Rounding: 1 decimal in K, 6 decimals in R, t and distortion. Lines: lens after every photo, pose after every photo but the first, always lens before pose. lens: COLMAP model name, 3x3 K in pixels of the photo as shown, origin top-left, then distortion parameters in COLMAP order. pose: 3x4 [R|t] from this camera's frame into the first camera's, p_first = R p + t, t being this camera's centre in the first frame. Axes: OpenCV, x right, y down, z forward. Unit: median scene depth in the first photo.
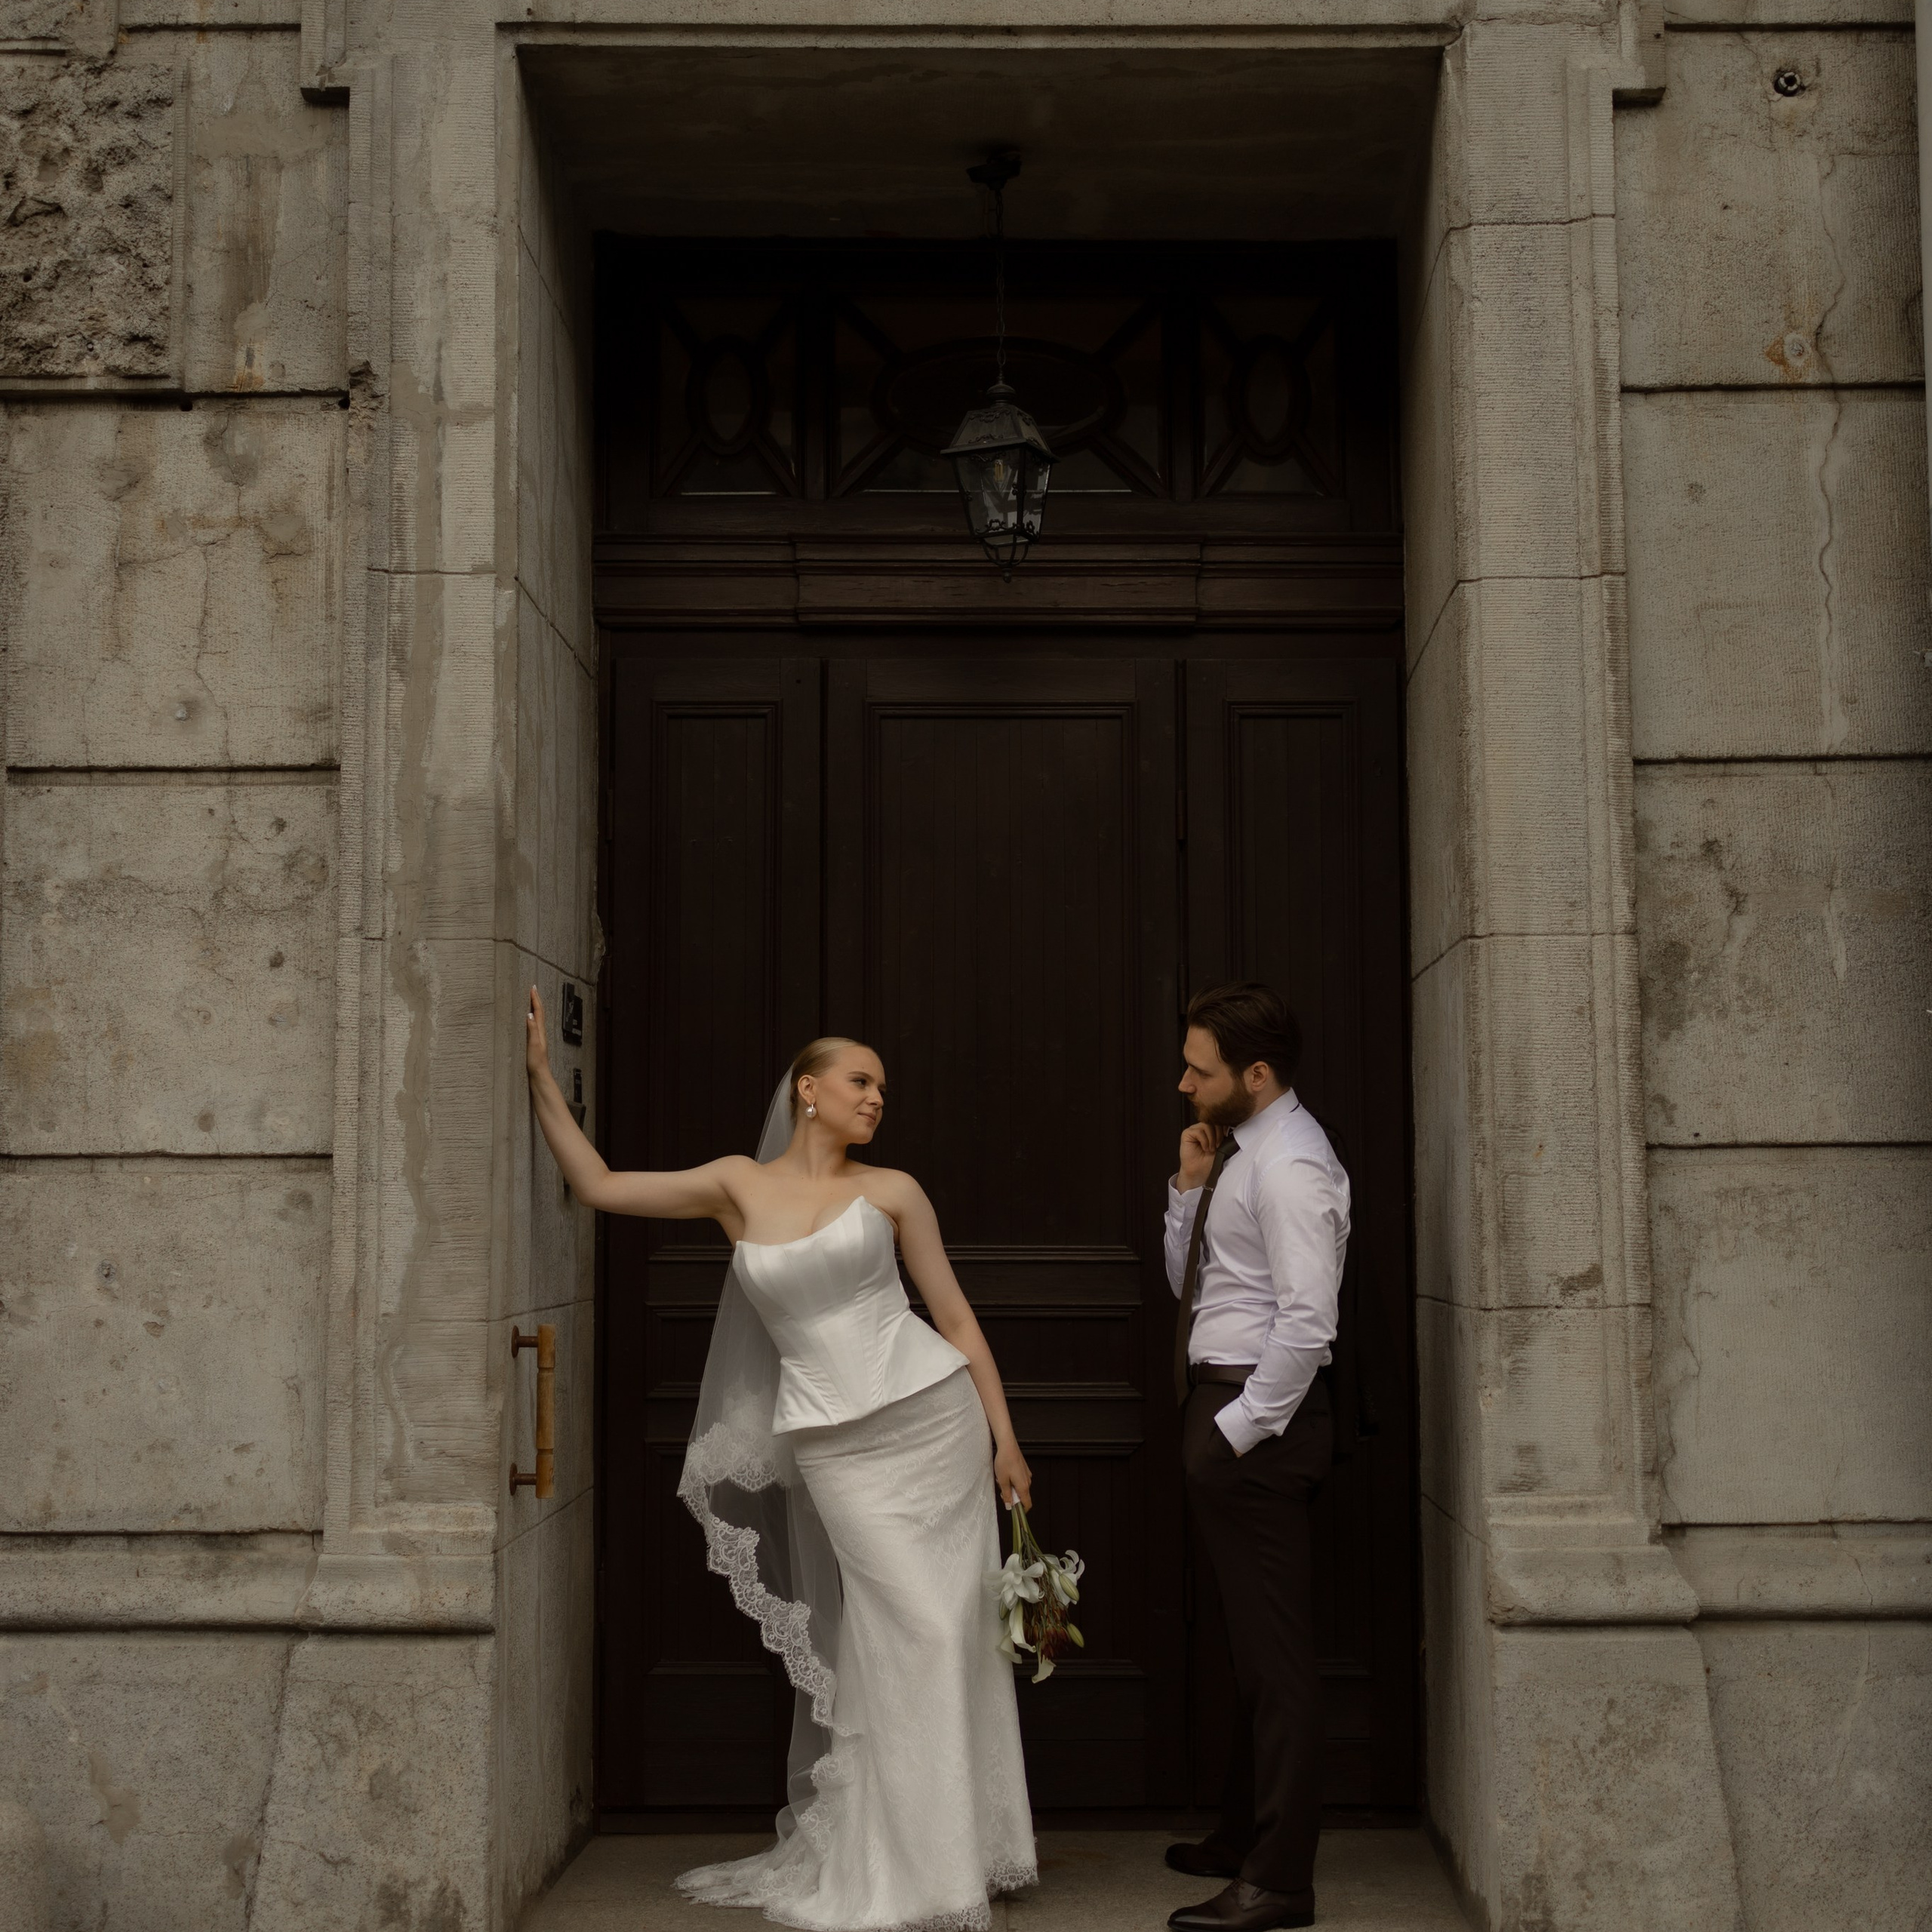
lens RADIAL K [[3240.9, 0, 936.3], [0, 3240.9, 938.4], [0, 0, 1]] dist [0.004226, -0.039290]
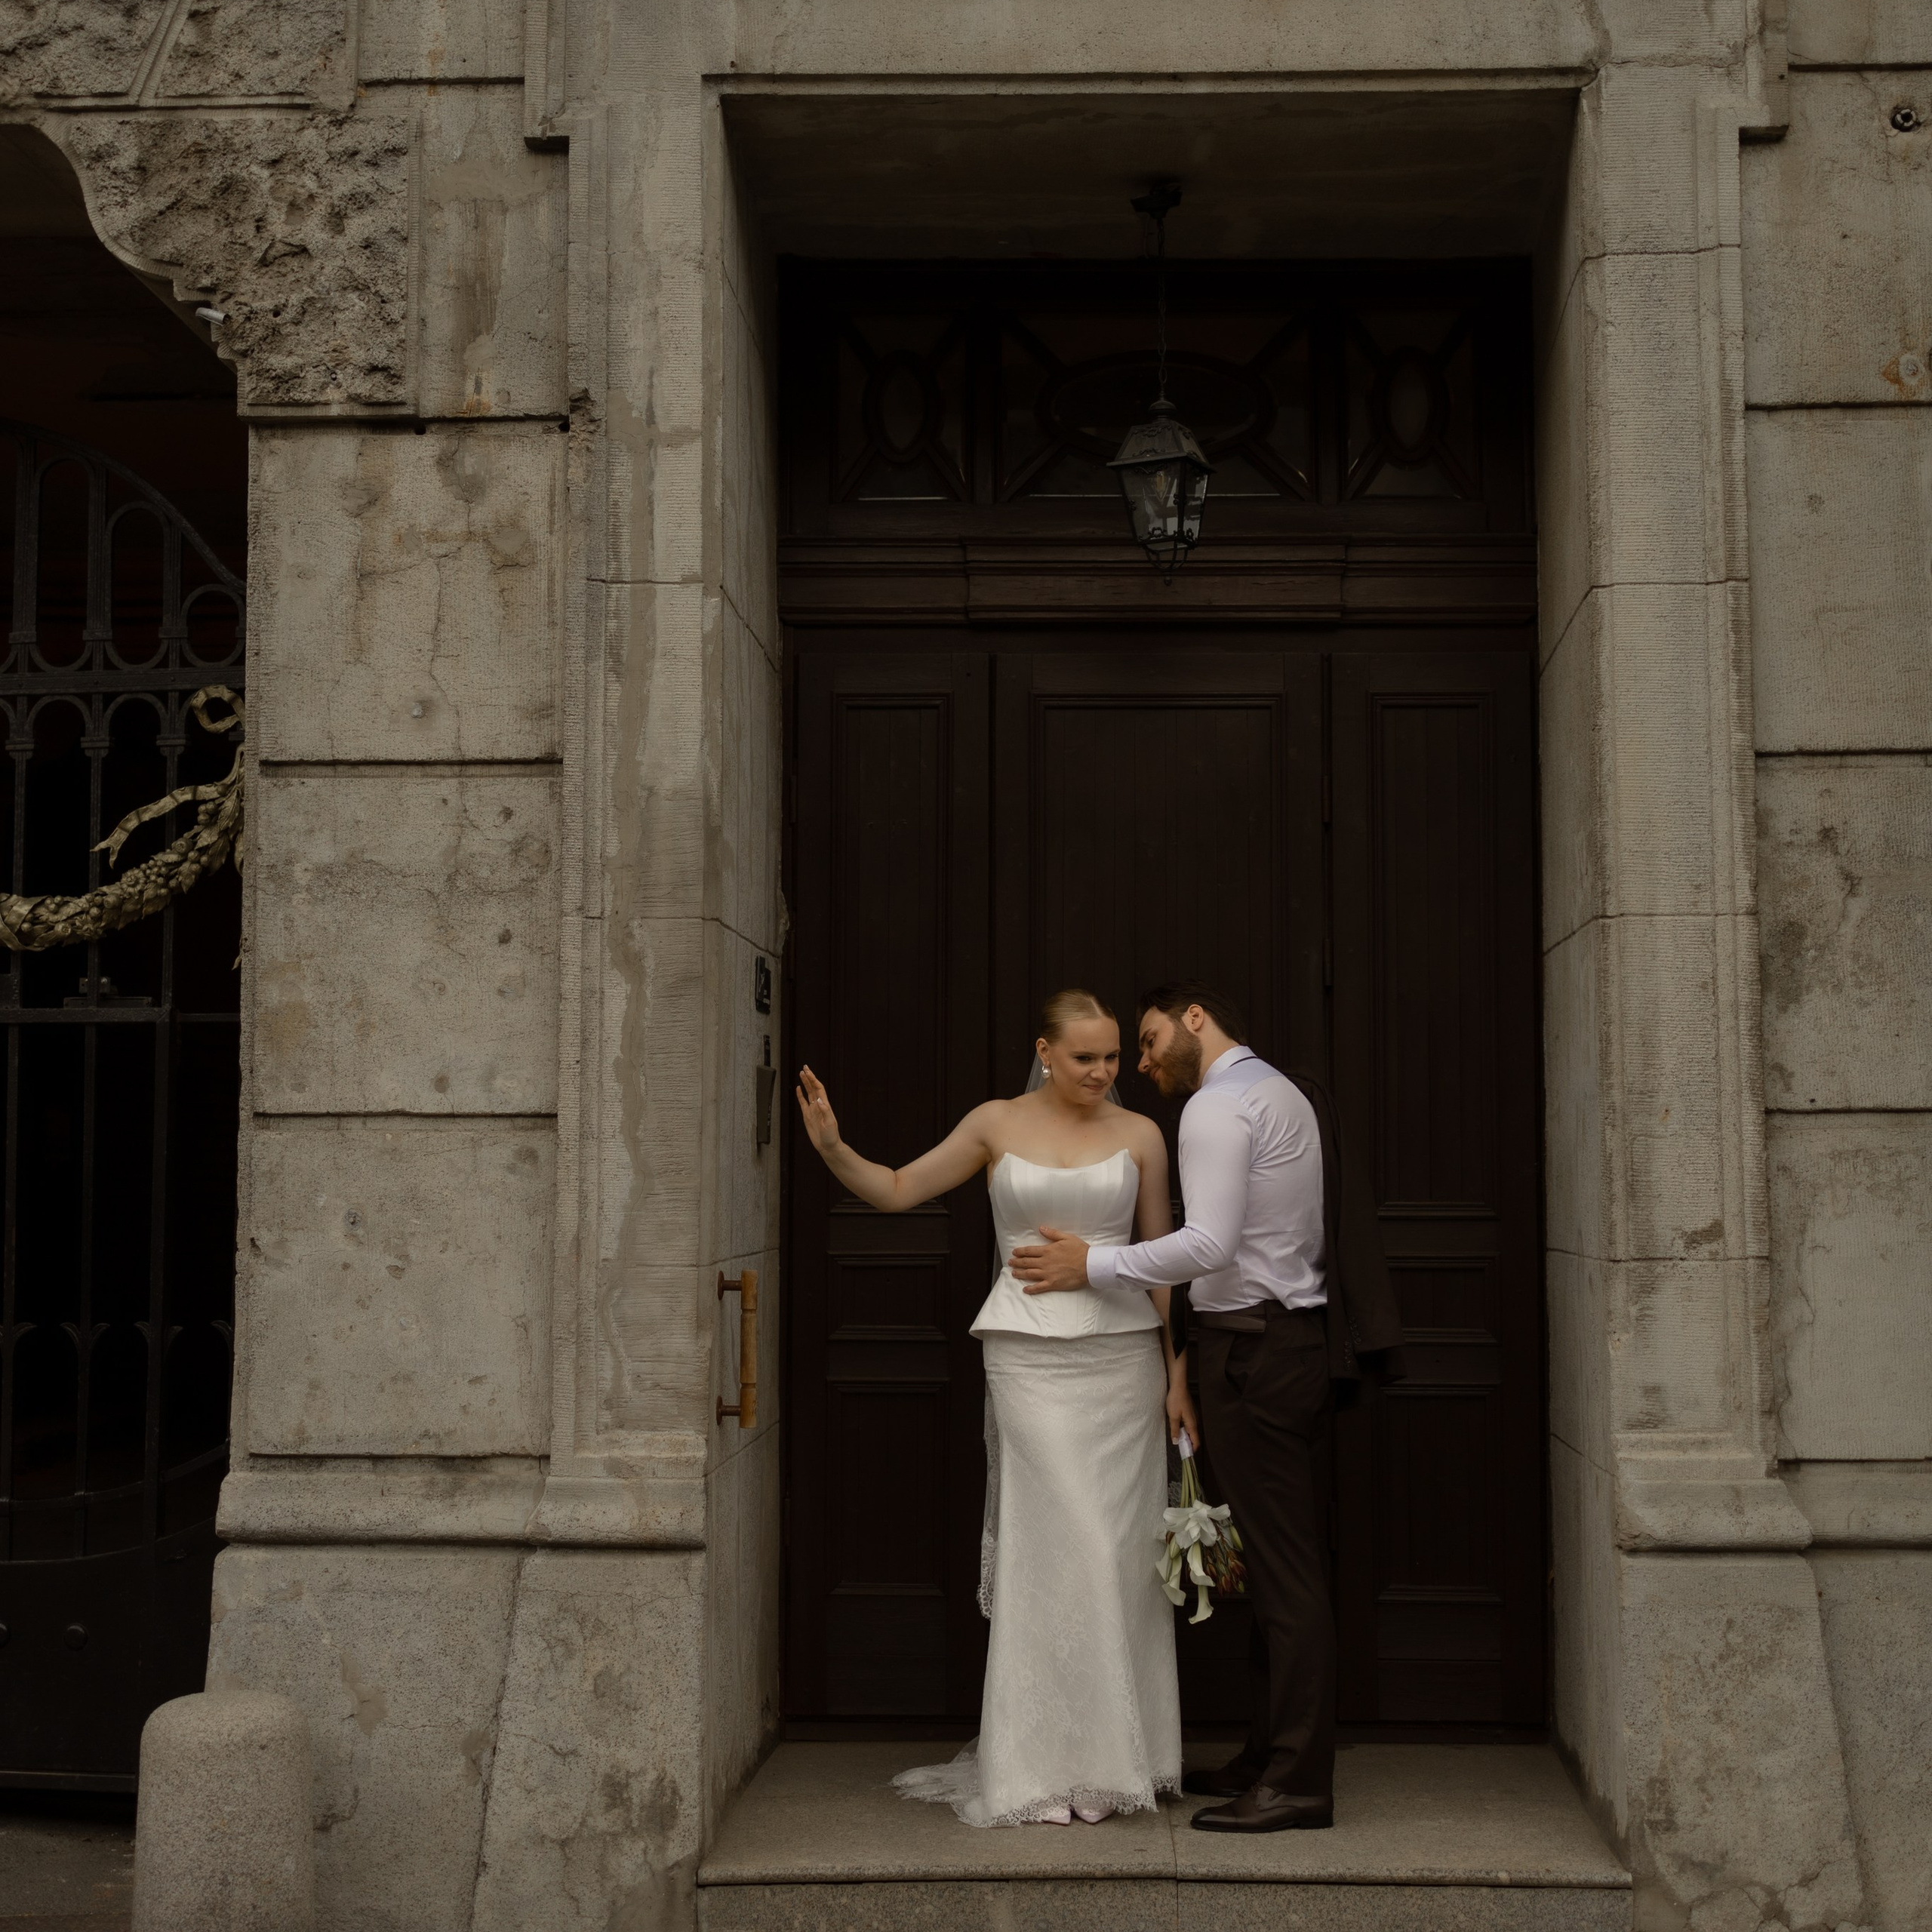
lens RADIAL K [[3394.1, 0, 861.5], [0, 3394.1, 943.3], [0, 0, 1]] dist [-0.005403, 0.007826]
pose [[0.999080, 0.001752, -0.042843, -0.033650], [-0.001039, 0.999861, 0.016666, -0.010370], [0.042867, -0.016607, 0.998943, -0.141983]]
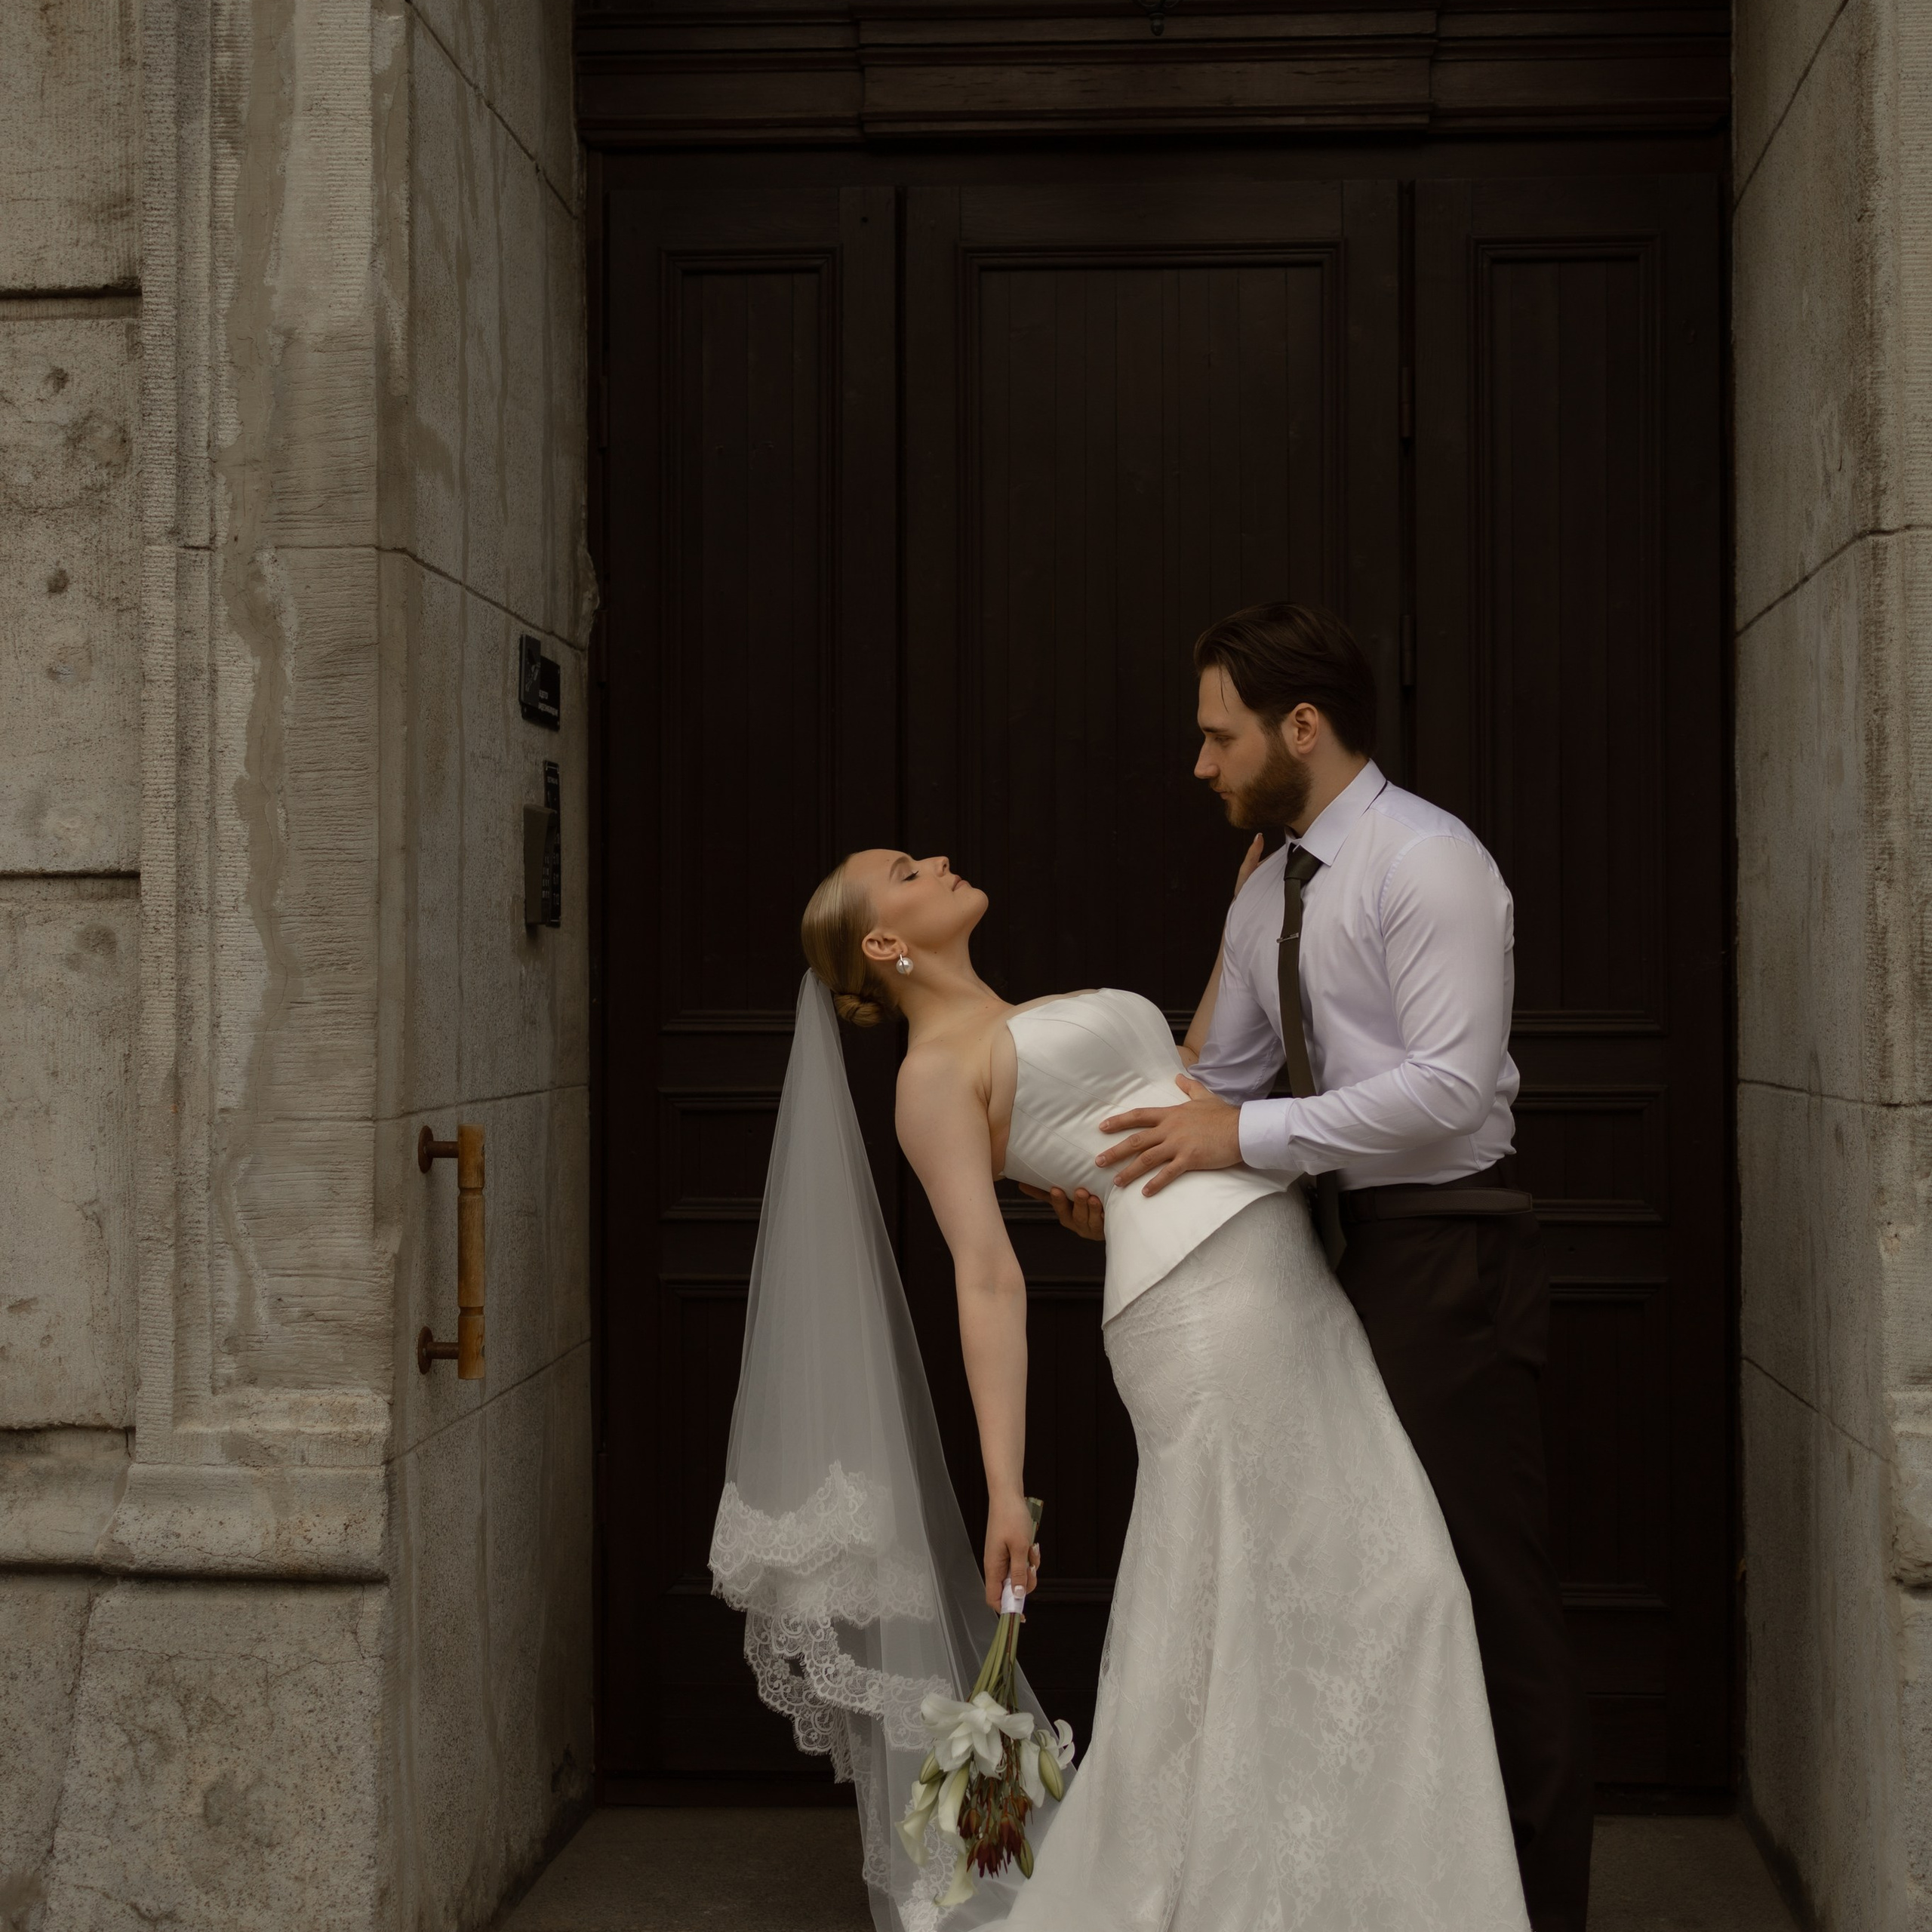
lens RADIAL K [[2759.1, 0, 945.3], [0, 2759.1, 976.1], [0, 0, 1]] dist [0.007780, -0.016101]
pose [[0.998004, -0.001041, -0.063143, 0.014901], [0.005924, 0.996999, 0.077190, 0.044677], [0.062873, -0.077410, 0.995015, 0.437904]]
